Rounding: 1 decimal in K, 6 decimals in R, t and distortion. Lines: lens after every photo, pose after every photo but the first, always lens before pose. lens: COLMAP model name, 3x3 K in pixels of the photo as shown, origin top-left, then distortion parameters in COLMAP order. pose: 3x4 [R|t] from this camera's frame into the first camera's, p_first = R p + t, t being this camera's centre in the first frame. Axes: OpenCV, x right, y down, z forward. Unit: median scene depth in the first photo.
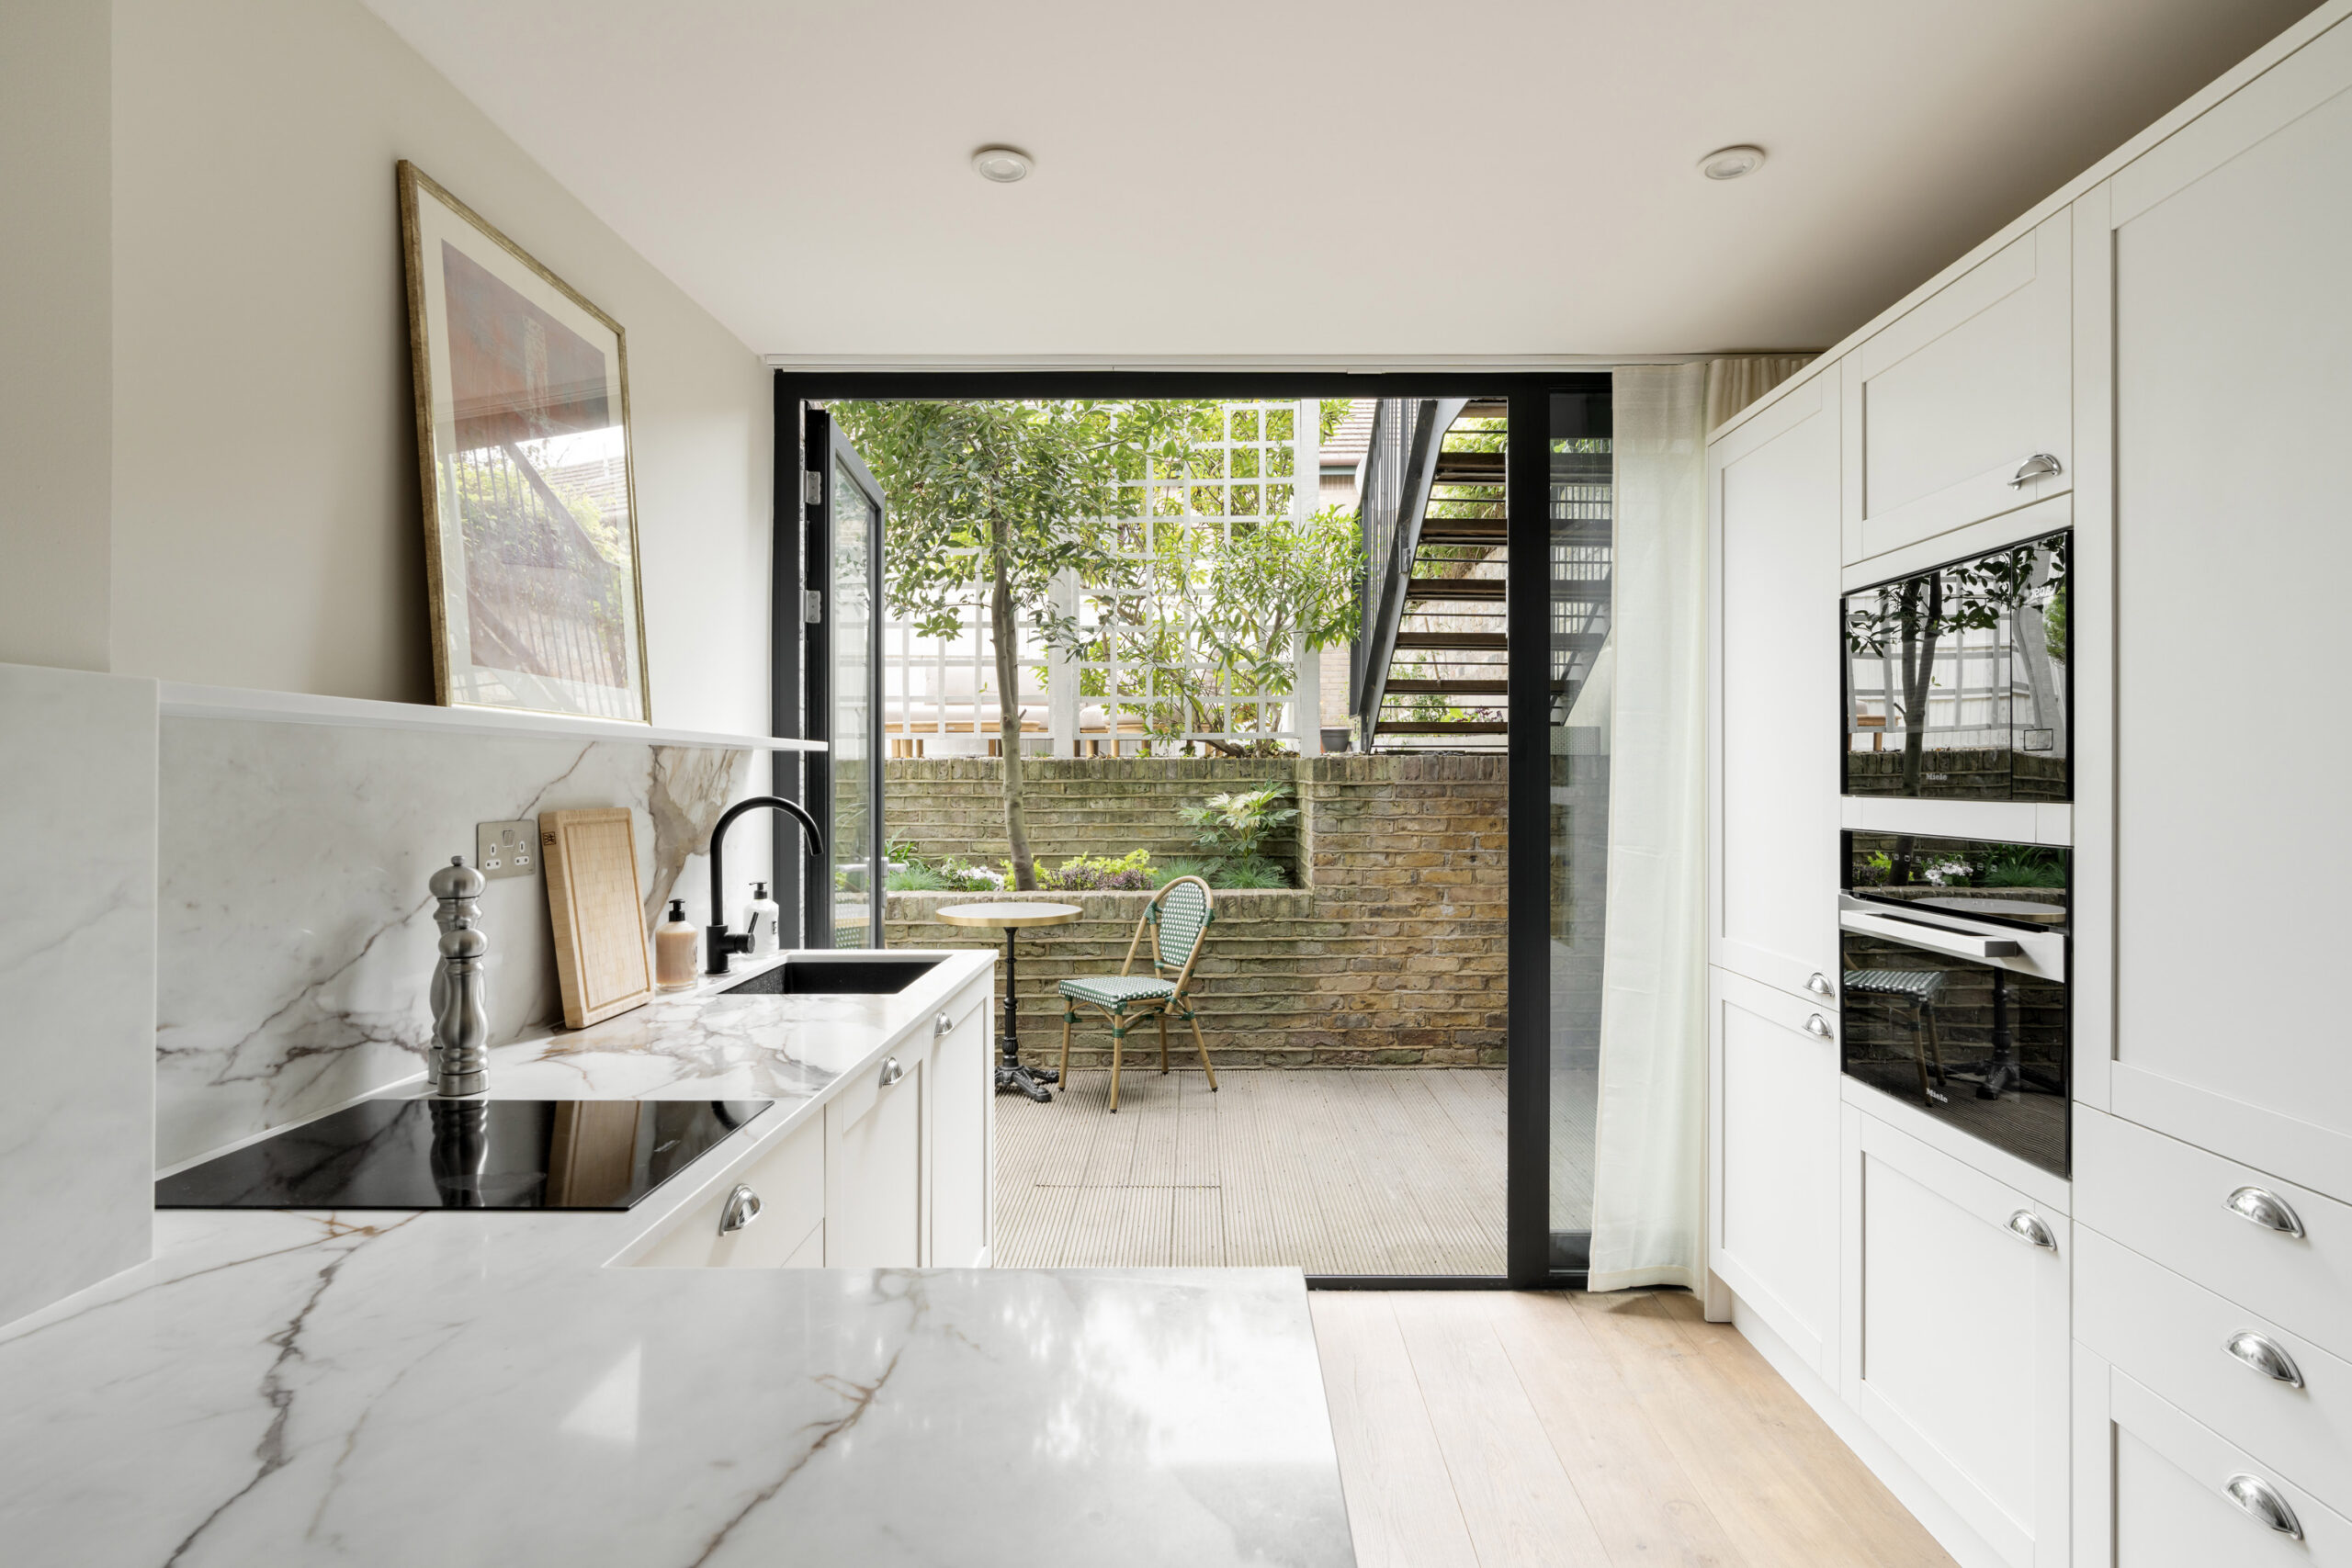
lens RADIAL K [[1243.9, 0, 1176.0], [0, 1243.9, 784.0], [0, 0, 1]] dist [-0.000729, 0.000566]
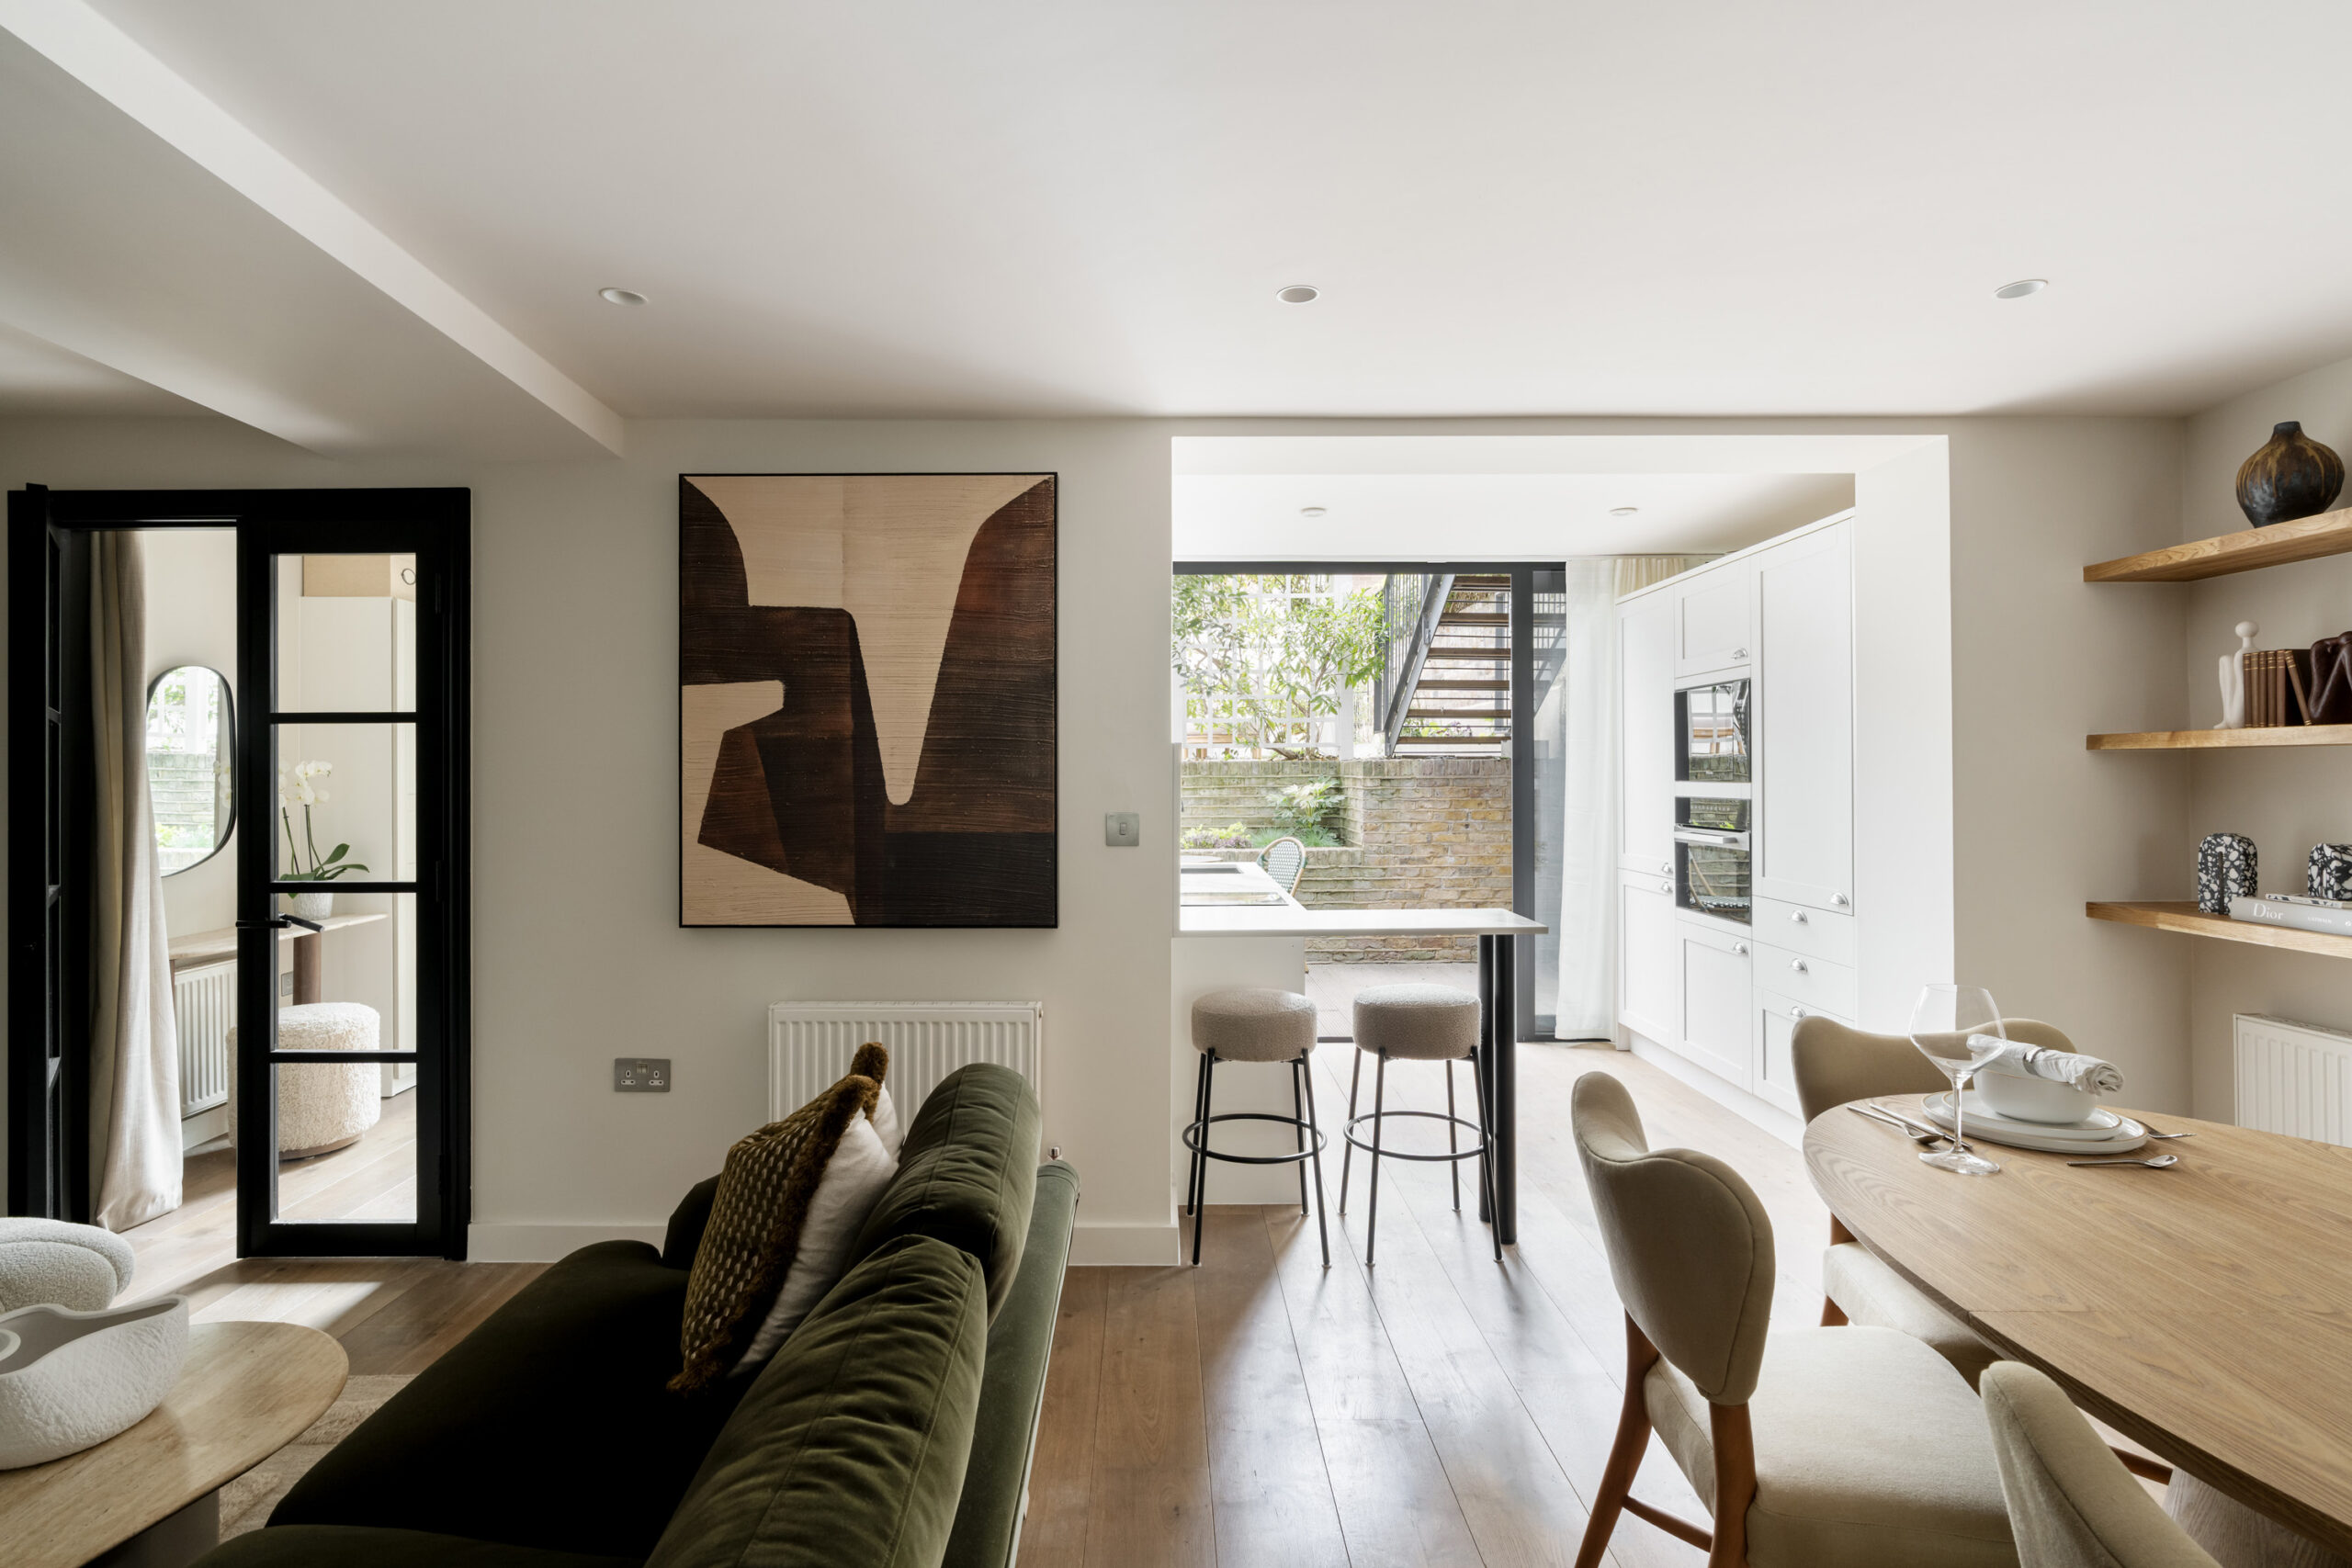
lens RADIAL K [[1128.9, 0, 1162.3], [0, 1128.9, 772.0], [0, 0, 1]] dist [-0.001187, -0.000169]
pose [[0.999829, -0.003022, 0.018225, -0.163497], [0.003149, 0.999971, -0.006922, 0.001473], [-0.018203, 0.006978, 0.999810, -0.391317]]
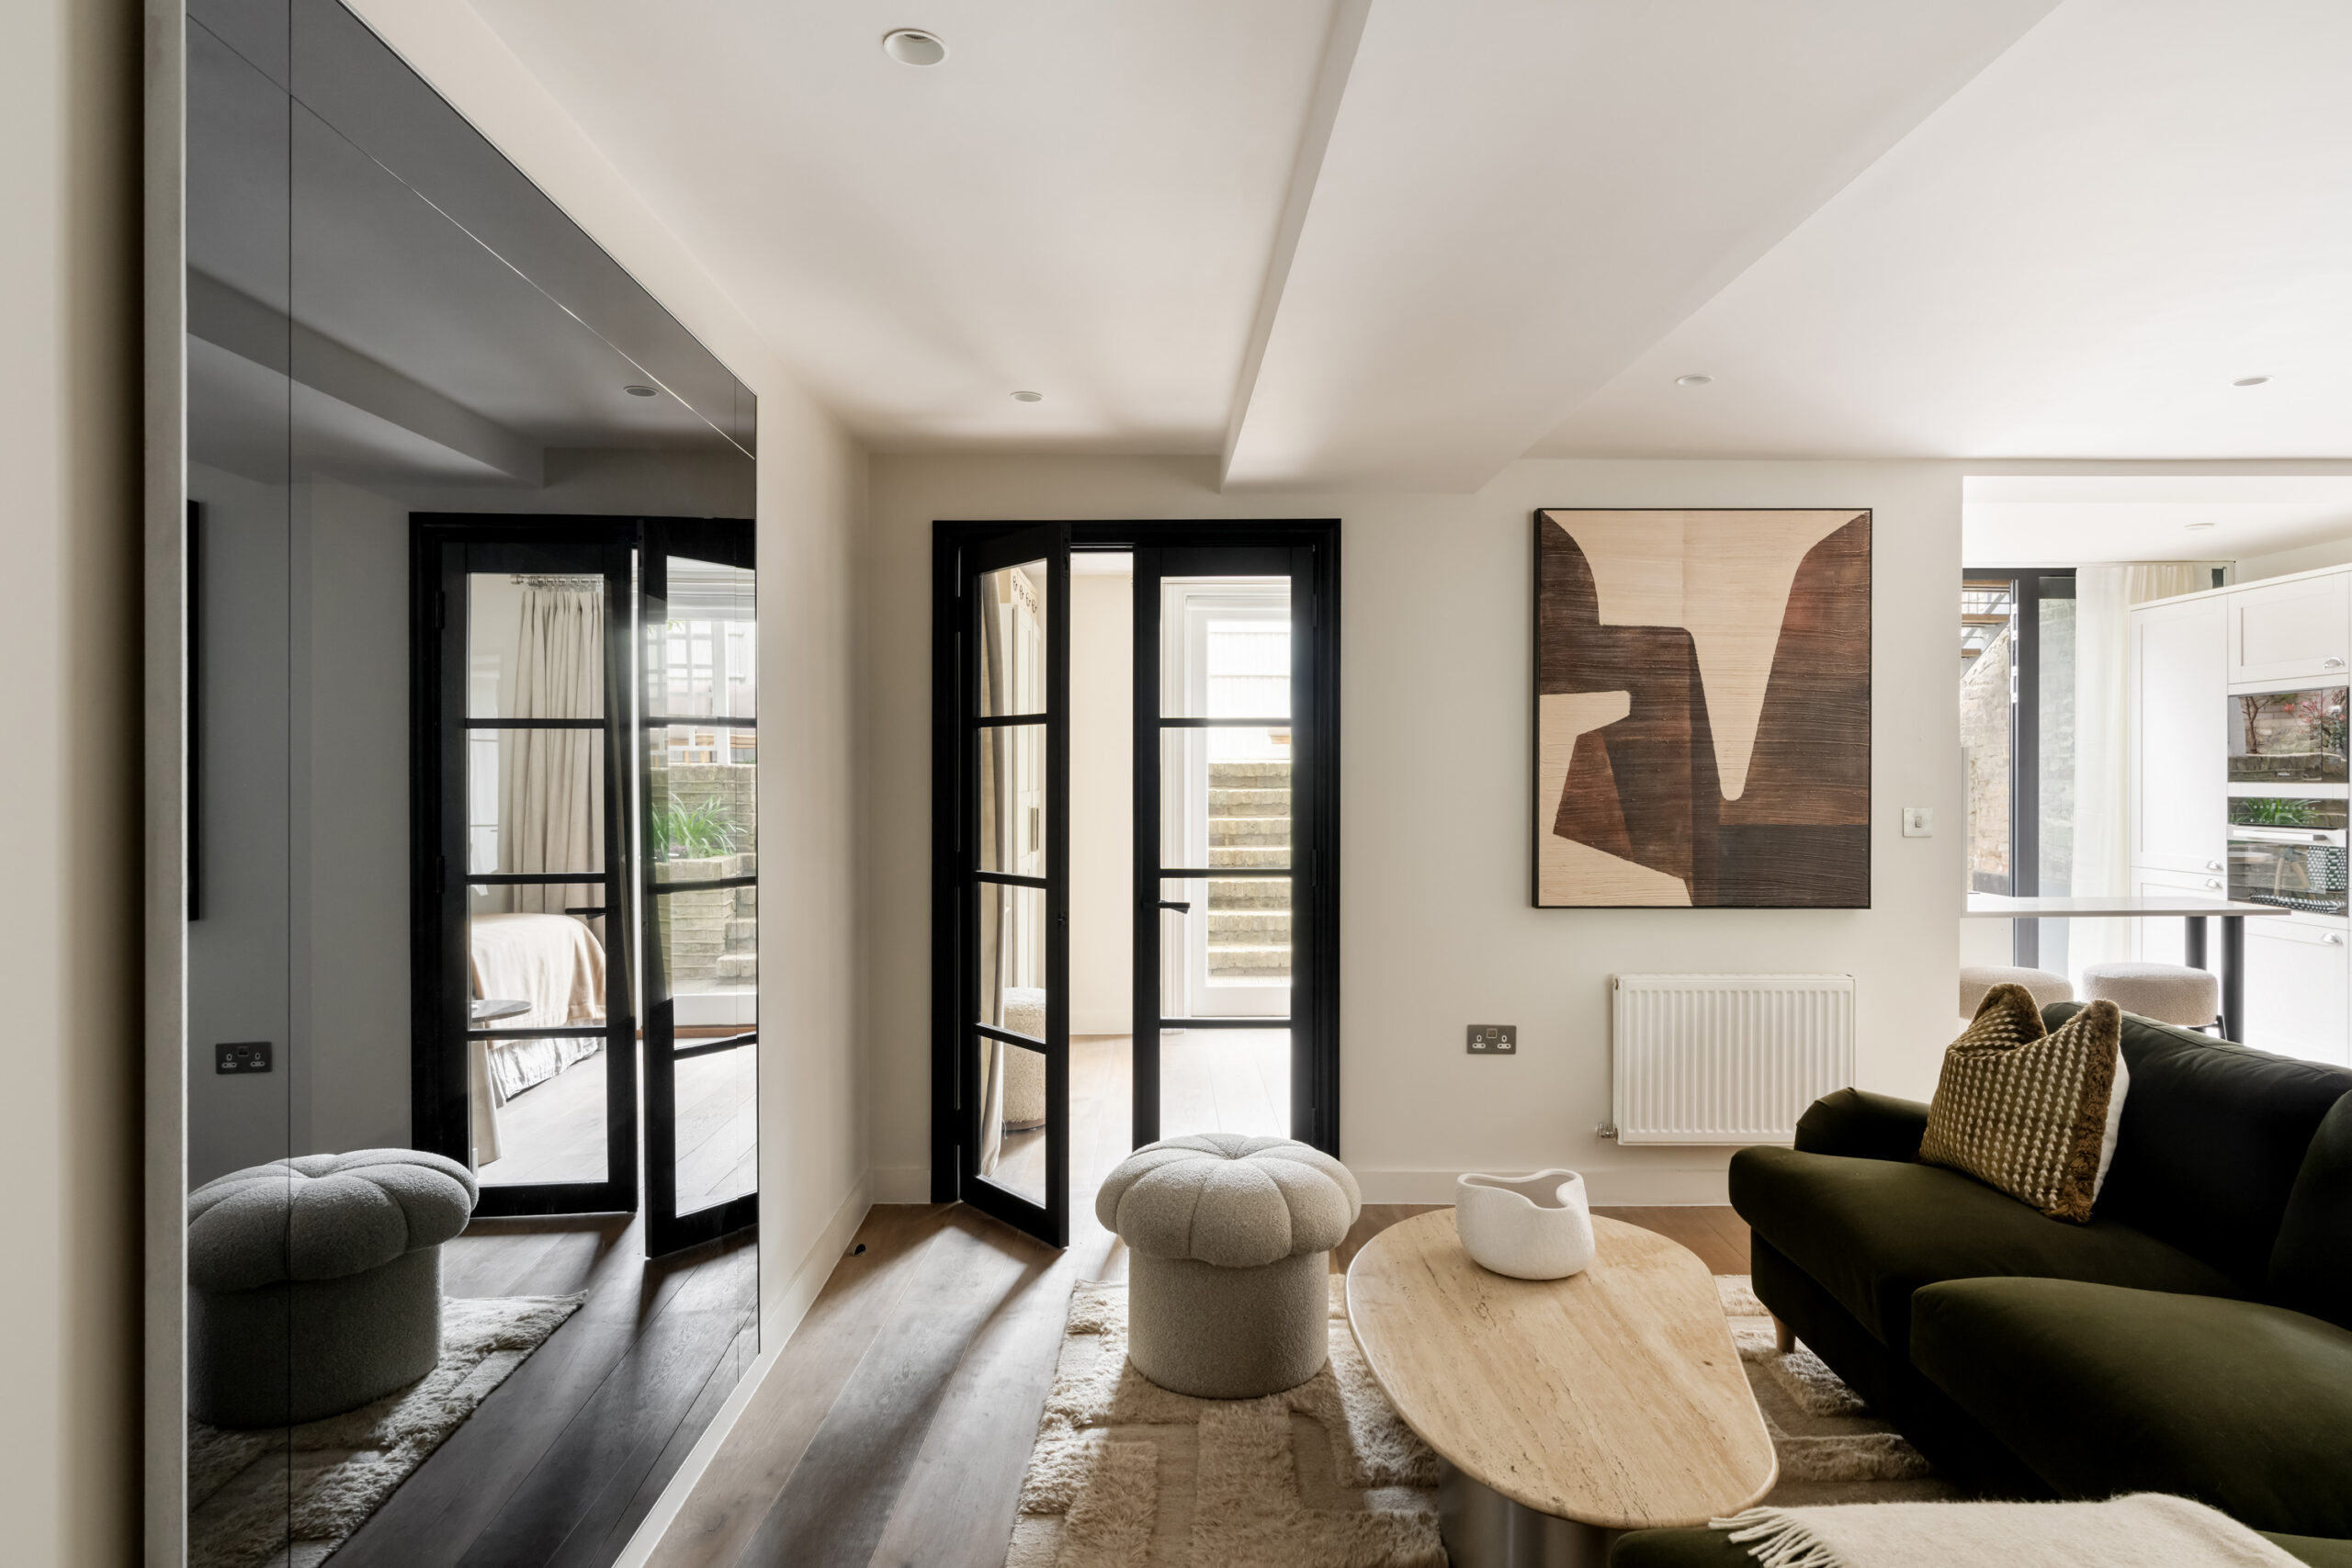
lens RADIAL K [[1330.1, 0, 1176.0], [0, 1330.1, 784.0], [0, 0, 1]] dist [0.002438, 0.001029]
pose [[0.999431, -0.001560, 0.033692, -0.585318], [0.001574, 0.999999, -0.000371, 0.003798], [-0.033691, 0.000424, 0.999432, -0.554129]]
